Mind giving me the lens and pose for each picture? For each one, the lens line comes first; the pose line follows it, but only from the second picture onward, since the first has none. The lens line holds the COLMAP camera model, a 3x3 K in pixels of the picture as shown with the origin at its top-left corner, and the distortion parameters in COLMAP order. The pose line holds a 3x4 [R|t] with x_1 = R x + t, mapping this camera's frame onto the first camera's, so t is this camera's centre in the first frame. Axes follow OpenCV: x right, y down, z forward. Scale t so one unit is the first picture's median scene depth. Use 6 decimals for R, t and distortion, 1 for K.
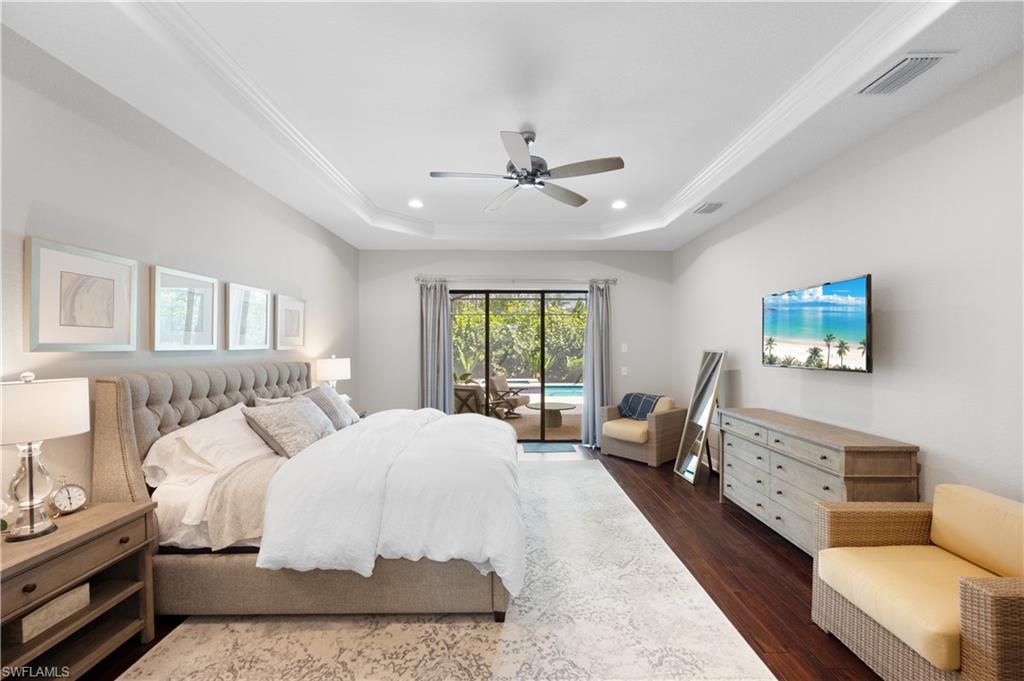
lens RADIAL K [[404.0, 0, 509.9], [0, 404.0, 342.5], [0, 0, 1]] dist [0.000246, 0.000358]
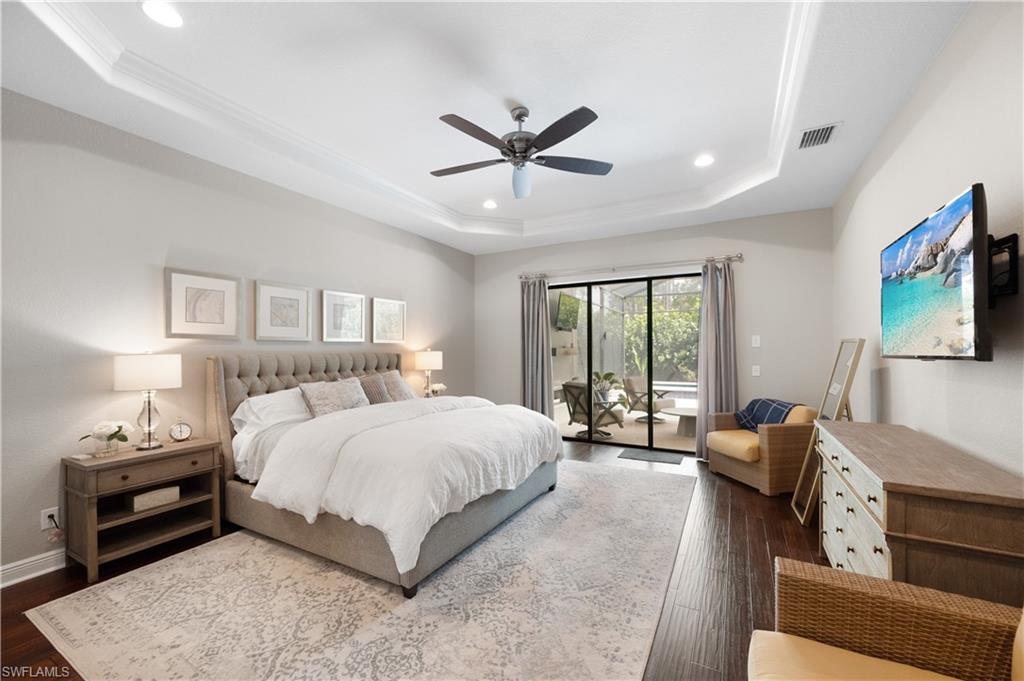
lens RADIAL K [[404.0, 0, 509.9], [0, 404.0, 342.5], [0, 0, 1]] dist [0.000246, 0.000358]
pose [[0.871146, -0.010784, -0.490906, 0.488979], [0.006639, 0.999926, -0.010184, 0.040747], [0.490979, 0.005612, 0.871153, 0.161446]]
